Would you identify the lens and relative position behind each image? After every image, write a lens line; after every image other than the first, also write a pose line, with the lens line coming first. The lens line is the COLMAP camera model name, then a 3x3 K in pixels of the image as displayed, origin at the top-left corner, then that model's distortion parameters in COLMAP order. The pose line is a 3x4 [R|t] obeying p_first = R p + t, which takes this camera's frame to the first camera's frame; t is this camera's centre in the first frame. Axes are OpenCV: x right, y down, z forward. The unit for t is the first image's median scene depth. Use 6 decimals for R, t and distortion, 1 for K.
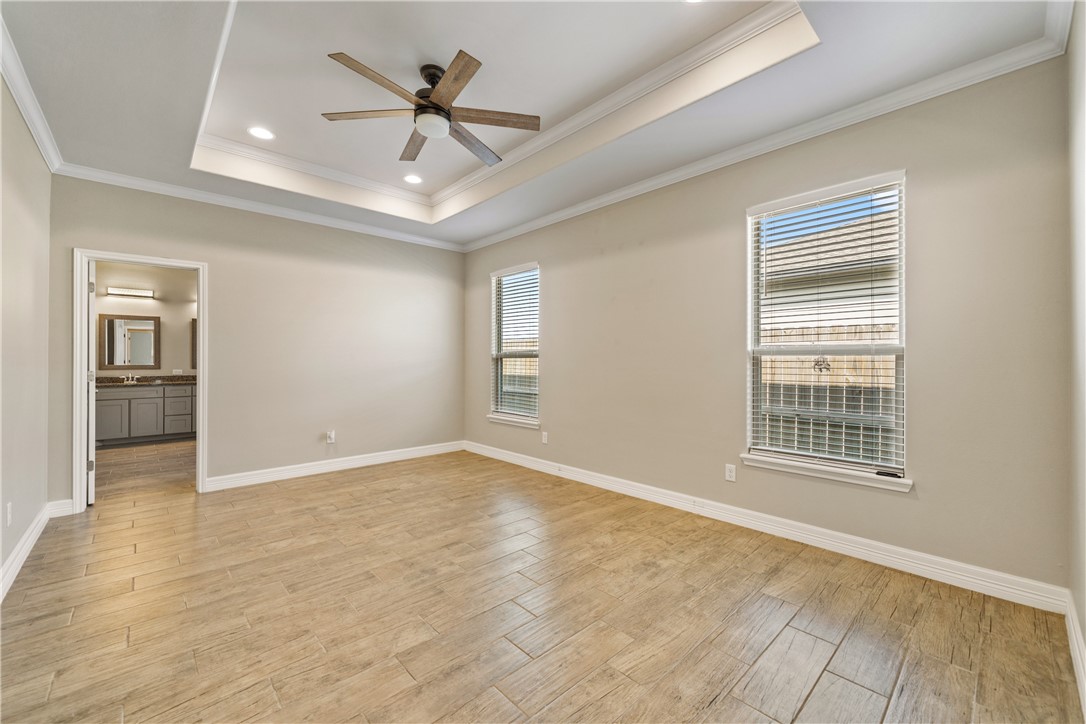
lens RADIAL K [[441.0, 0, 549.4], [0, 441.0, 361.8], [0, 0, 1]] dist [-0.002207, 0.000598]
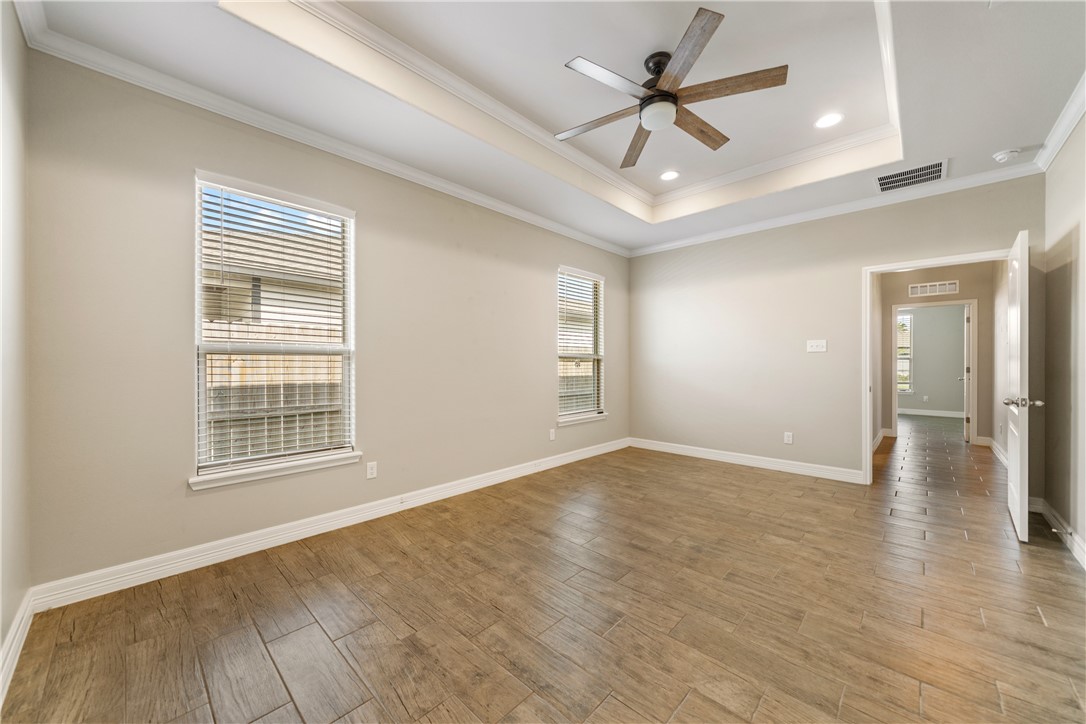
lens RADIAL K [[391.5, 0, 561.5], [0, 391.5, 364.6], [0, 0, 1]] dist [0.000332, -0.000113]
pose [[-0.074056, -0.007448, 0.997226, -0.939559], [0.000786, 0.999971, 0.007527, 0.002119], [-0.997254, 0.001342, -0.074048, 1.081509]]
